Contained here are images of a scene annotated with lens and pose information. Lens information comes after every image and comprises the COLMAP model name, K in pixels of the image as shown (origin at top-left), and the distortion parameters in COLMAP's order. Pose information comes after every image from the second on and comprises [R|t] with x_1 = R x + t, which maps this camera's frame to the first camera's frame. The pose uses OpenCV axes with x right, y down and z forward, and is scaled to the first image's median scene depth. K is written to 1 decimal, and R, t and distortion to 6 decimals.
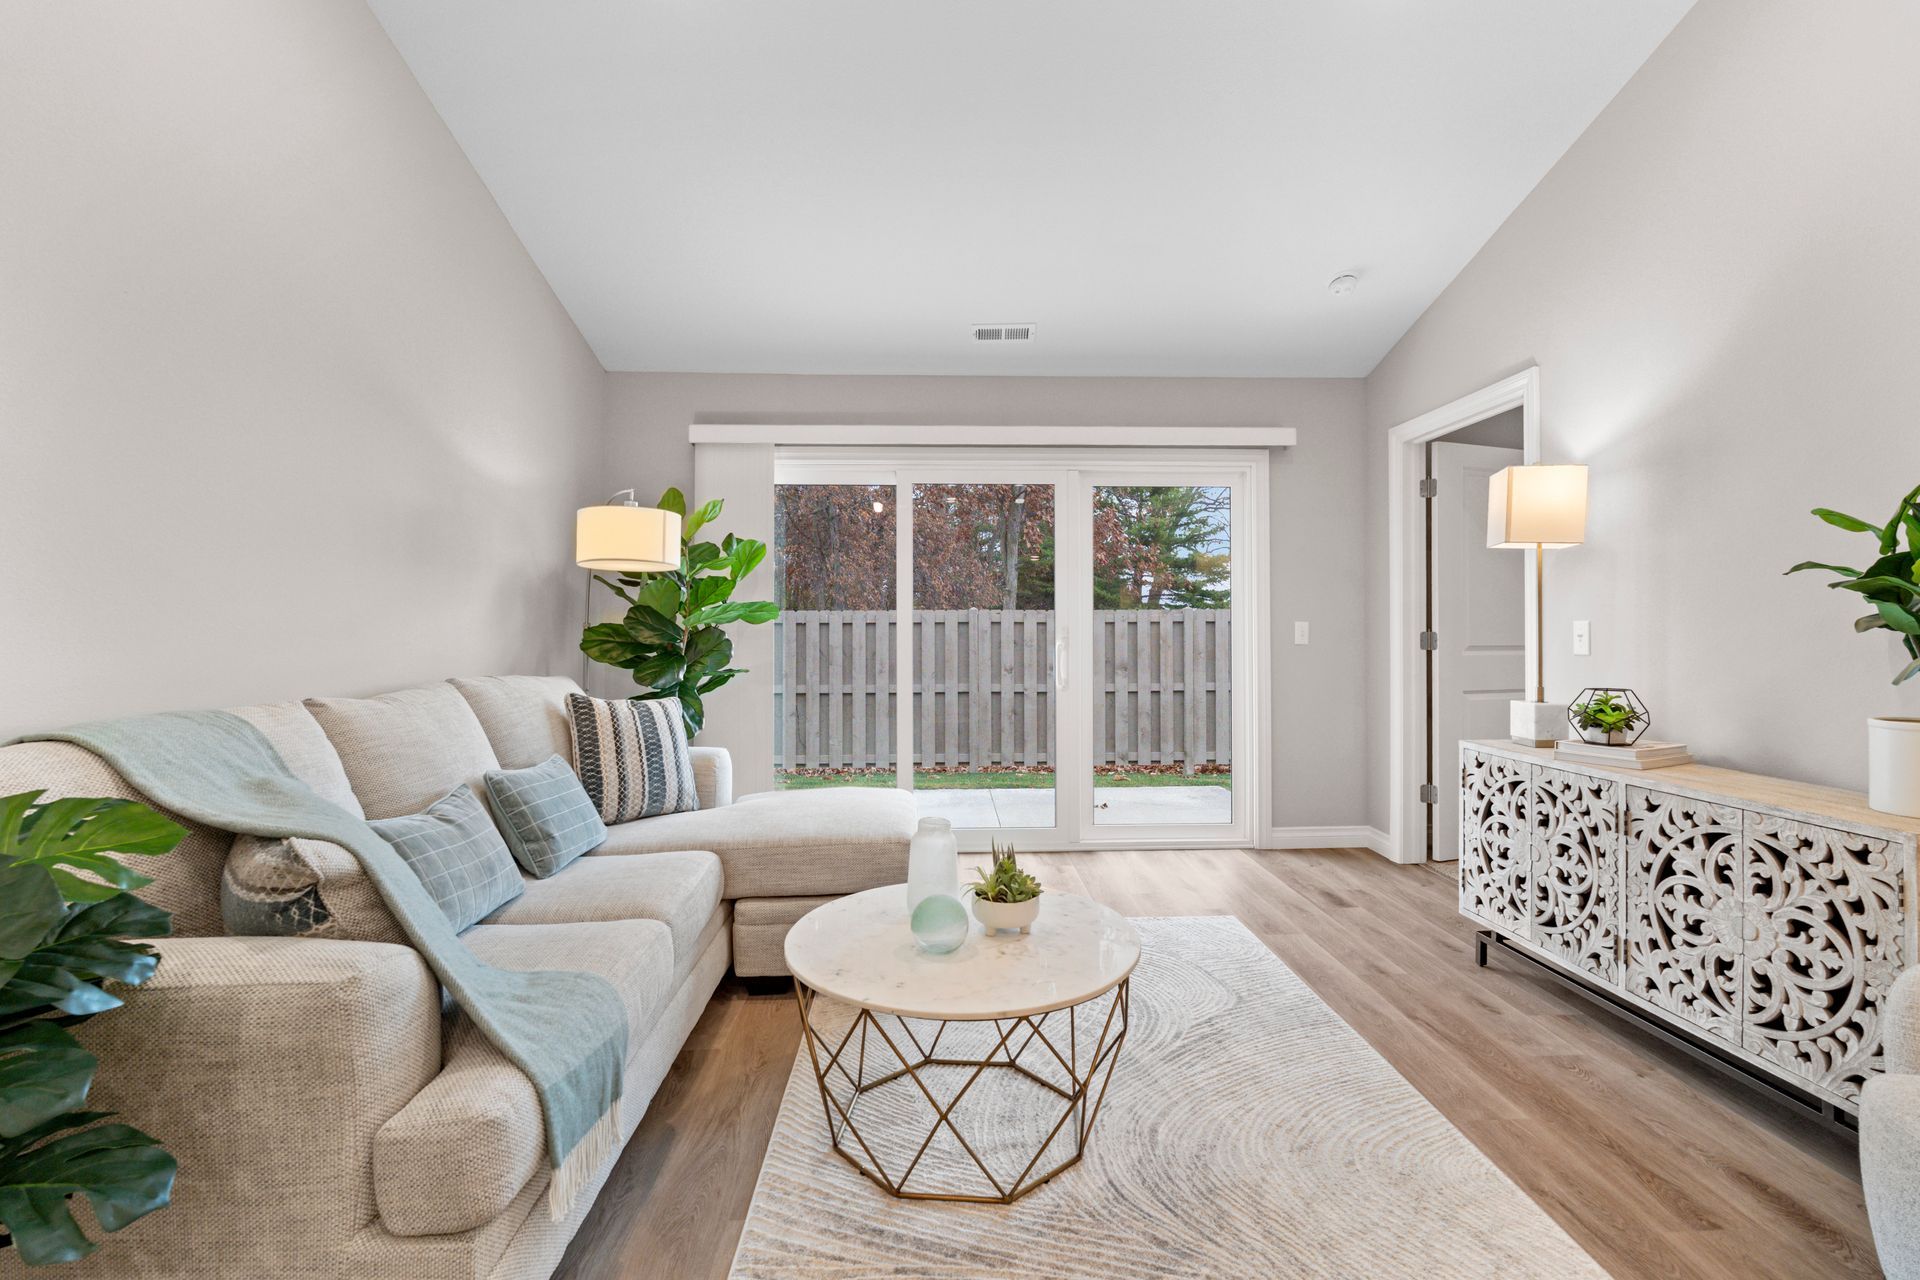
lens RADIAL K [[859.8, 0, 966.0], [0, 859.8, 615.6], [0, 0, 1]] dist [-0.002560, -0.000560]
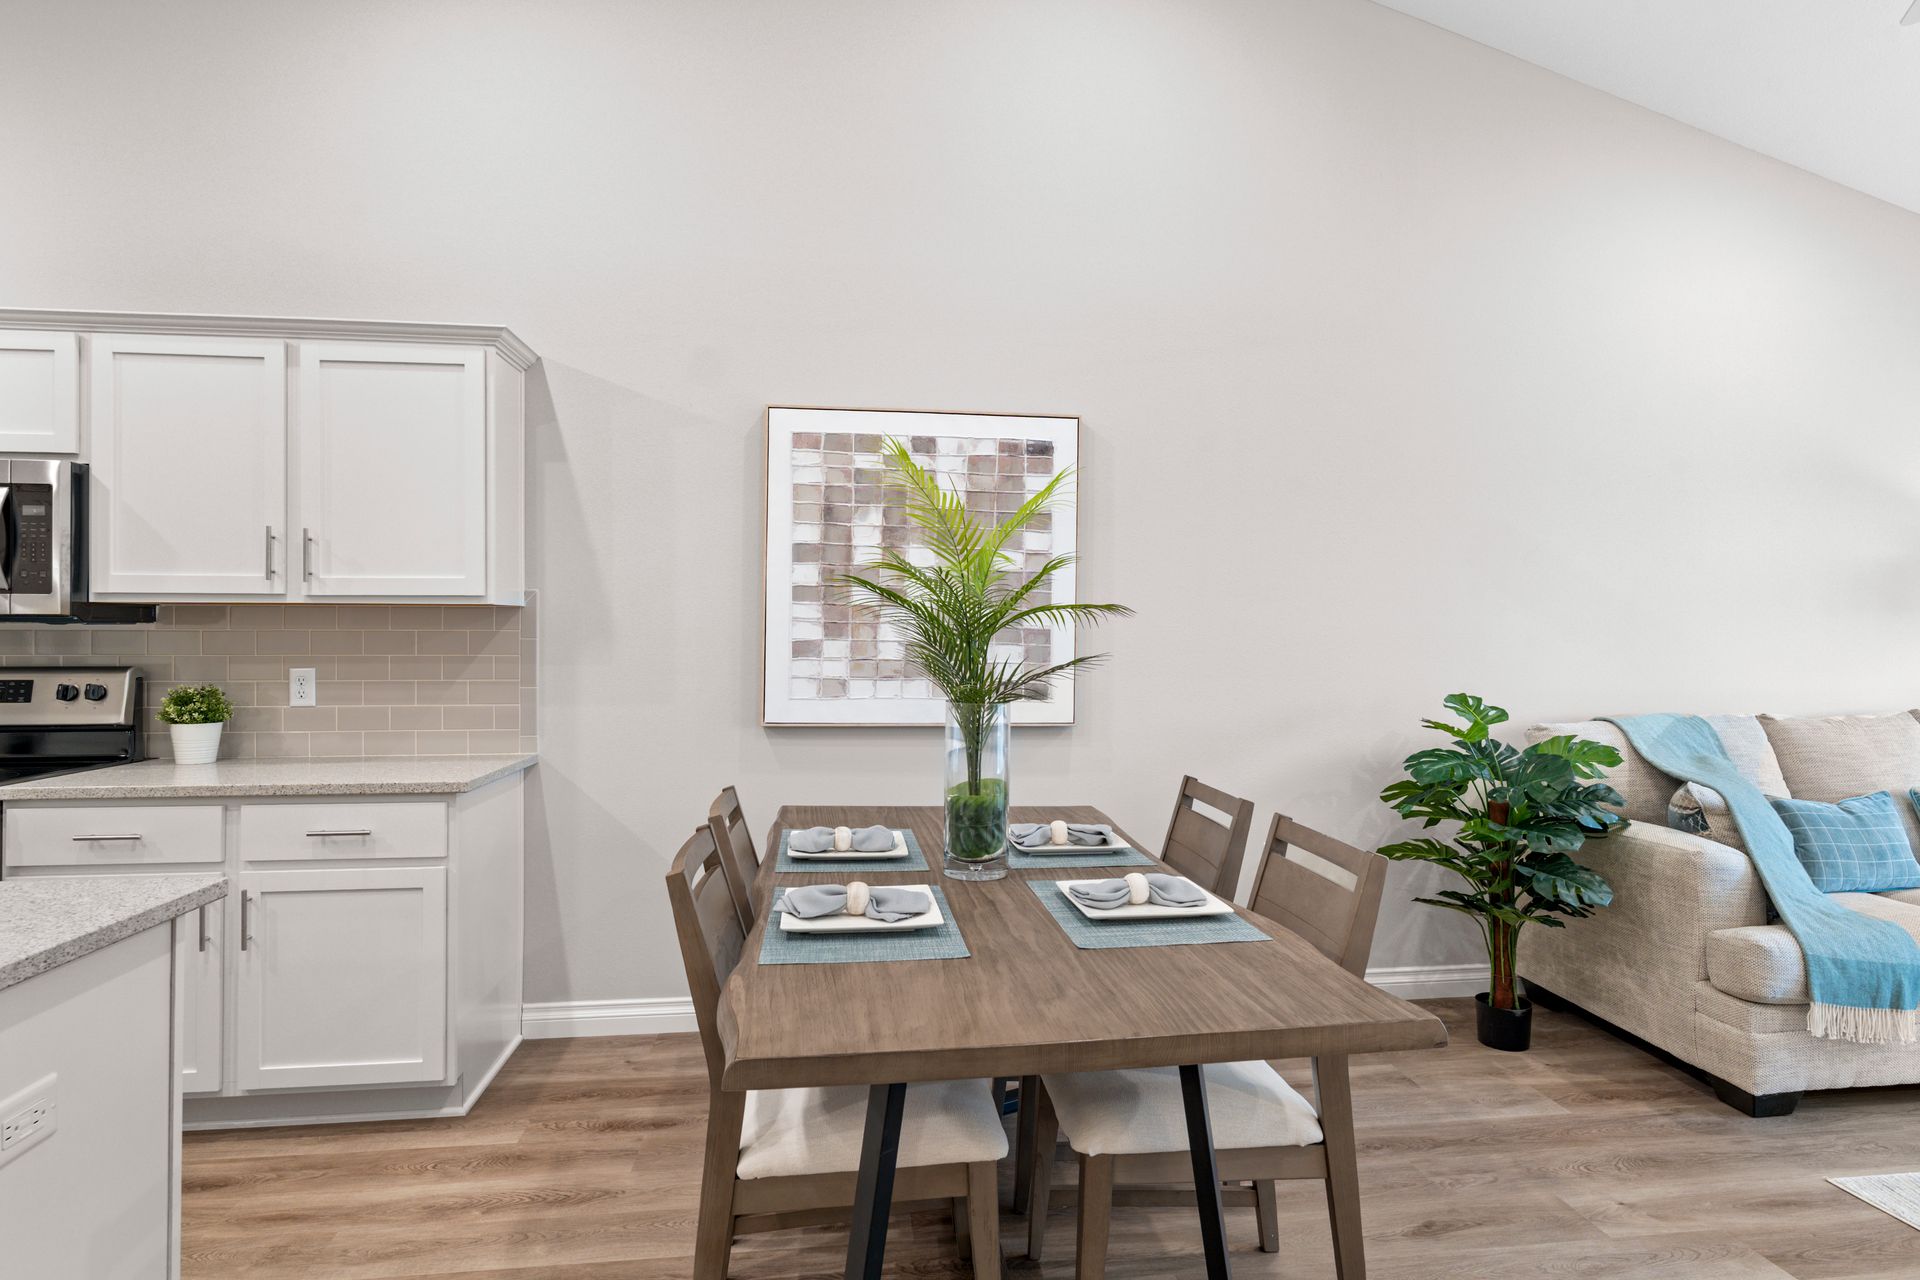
lens RADIAL K [[1040.8, 0, 960.0], [0, 1040.8, 640.0], [0, 0, 1]] dist [-0.001236, -0.000787]
pose [[0.080101, 0.006587, -0.996765, 0.745813], [0.010314, 0.999919, 0.007437, -0.047922], [0.996733, -0.010877, 0.080027, -0.428387]]
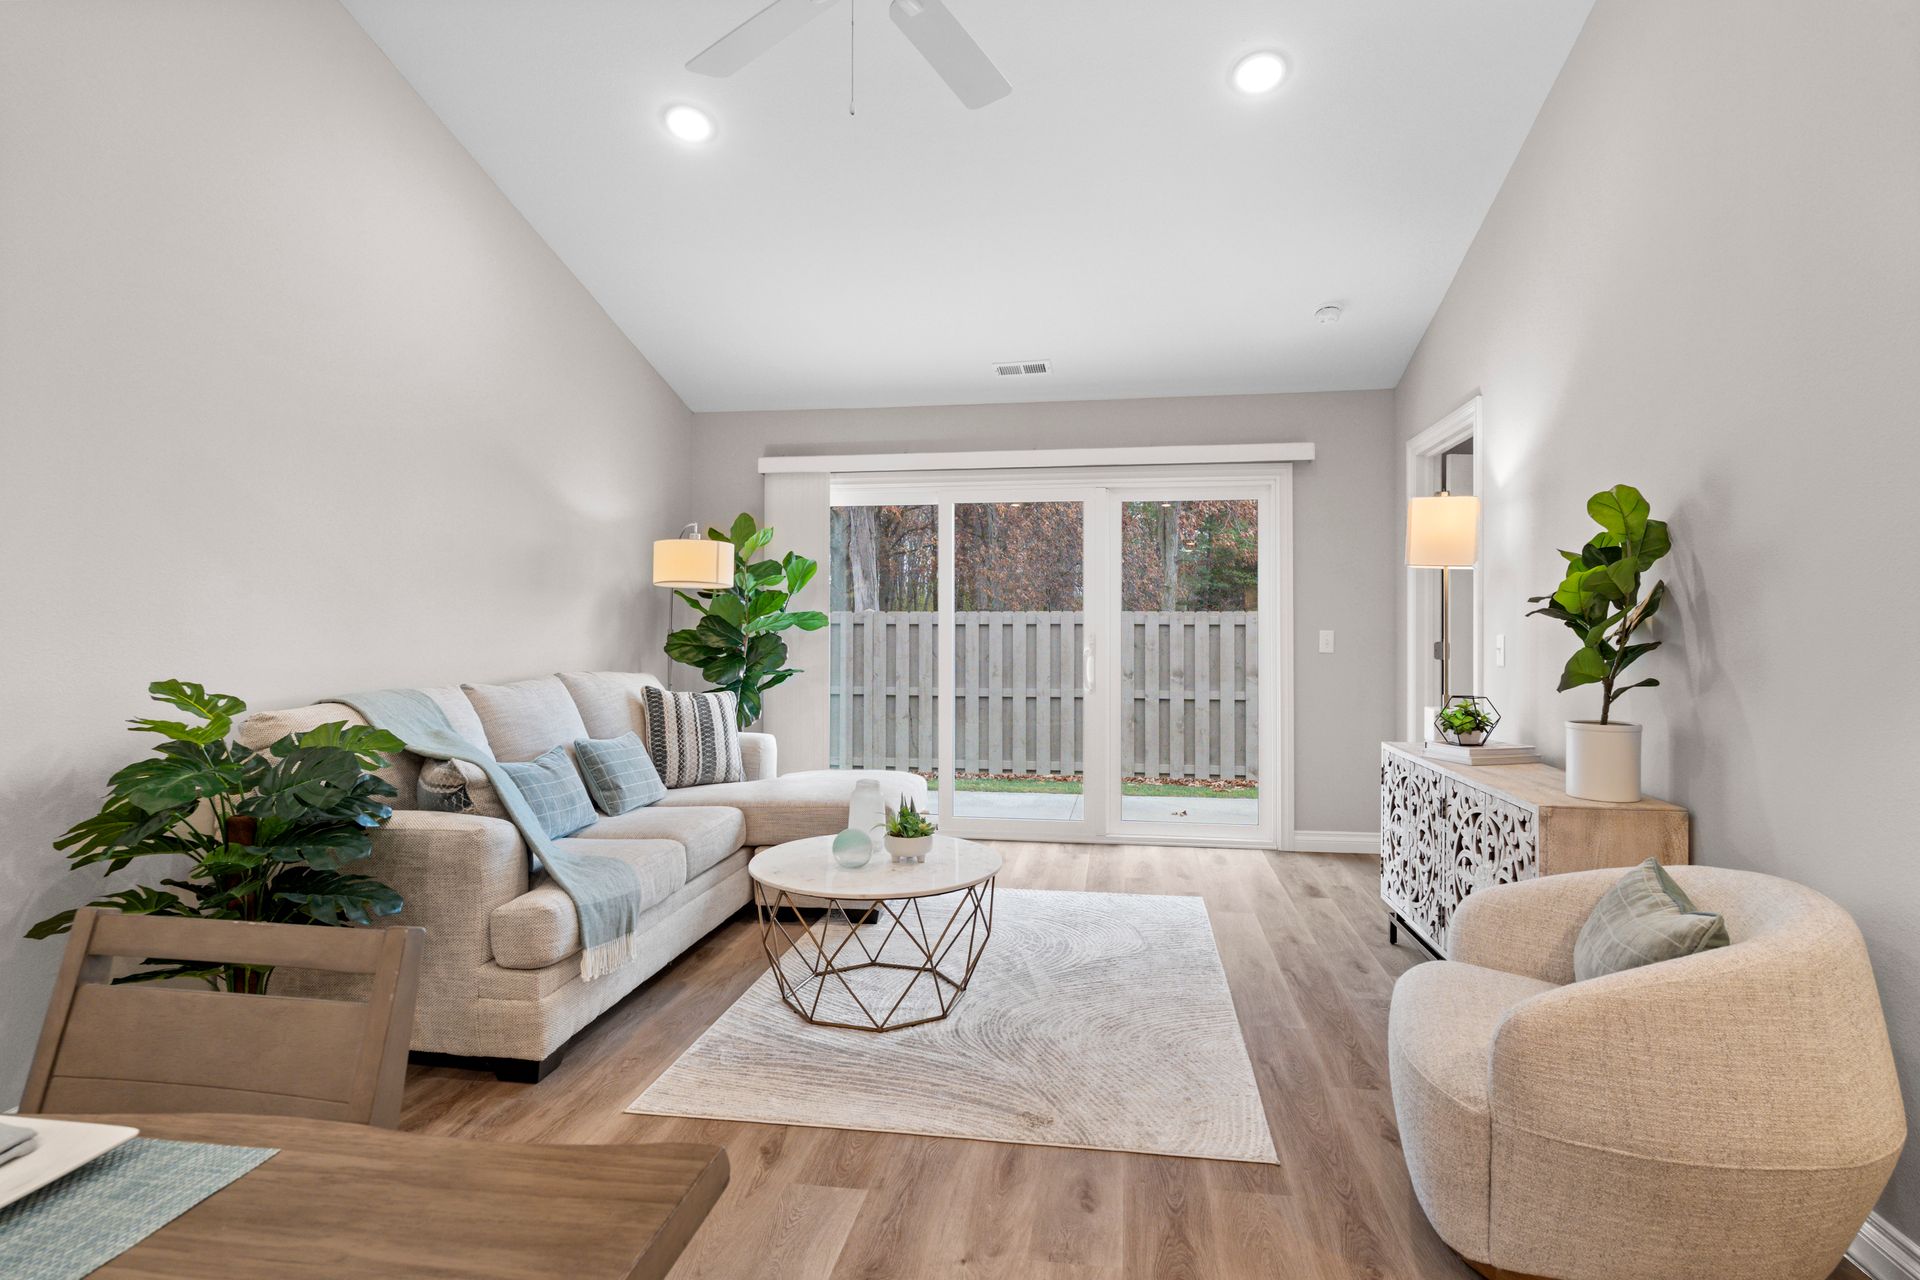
lens RADIAL K [[1004.4, 0, 963.8], [0, 1004.4, 616.7], [0, 0, 1]] dist [-0.001780, -0.000492]
pose [[0.980034, 0.003277, -0.198805, 0.370745], [-0.002054, 0.999978, 0.006355, -0.029144], [0.198822, -0.005820, 0.980018, -0.460861]]
